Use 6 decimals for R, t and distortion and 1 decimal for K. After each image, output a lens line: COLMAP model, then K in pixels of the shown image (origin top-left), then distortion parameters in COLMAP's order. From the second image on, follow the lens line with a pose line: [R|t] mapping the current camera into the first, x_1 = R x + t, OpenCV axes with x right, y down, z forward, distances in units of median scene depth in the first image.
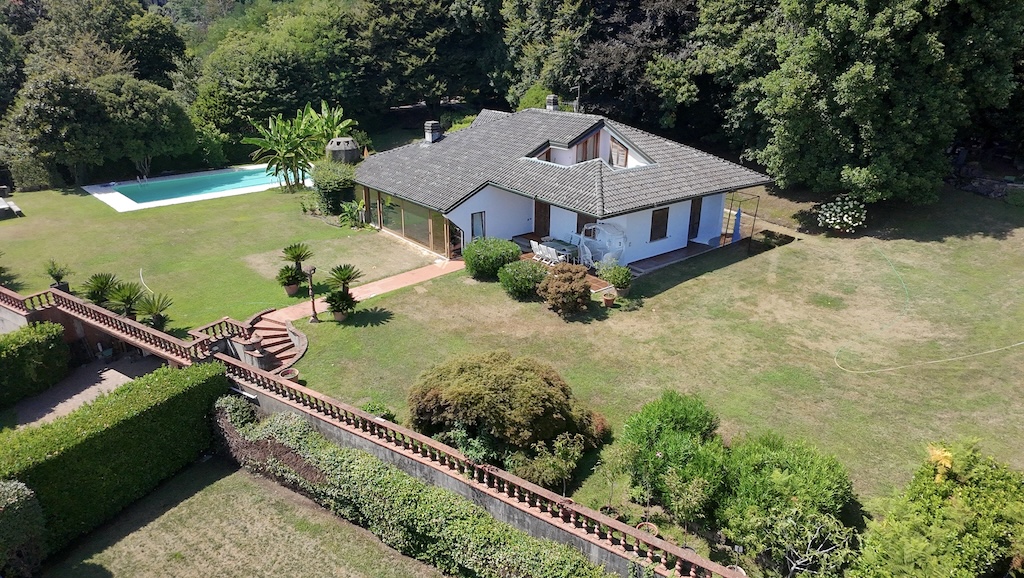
lens RADIAL K [[635.0, 0, 513.1], [0, 635.0, 286.1], [0, 0, 1]] dist [0.005565, 0.000065]
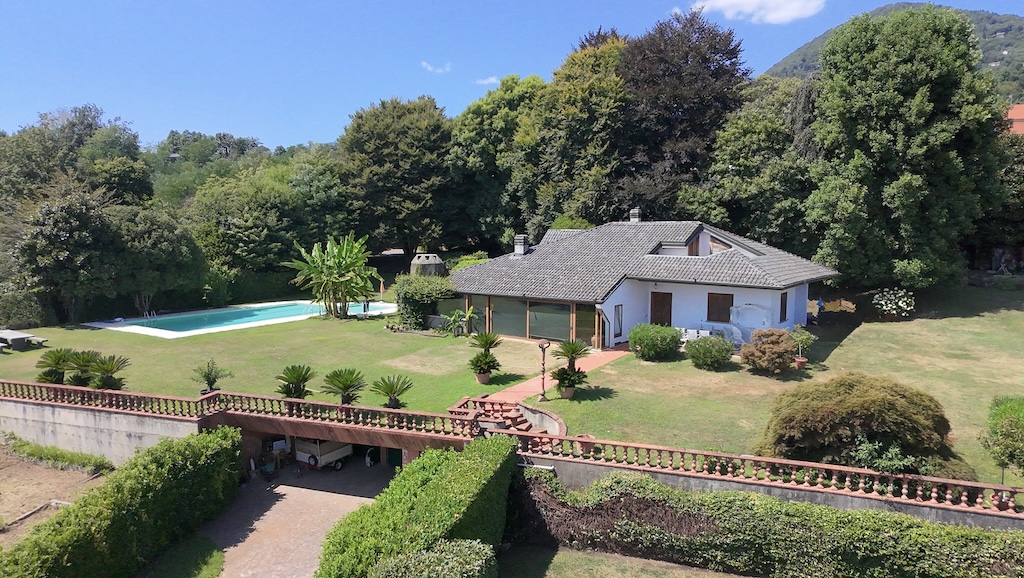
lens RADIAL K [[635.0, 0, 513.4], [0, 635.0, 286.6], [0, 0, 1]] dist [0.005565, 0.000065]
pose [[0.968811, -0.022820, 0.246748, -0.361288], [0.089658, 0.960568, -0.263192, 0.085186], [-0.231012, 0.277106, 0.932655, 0.051438]]
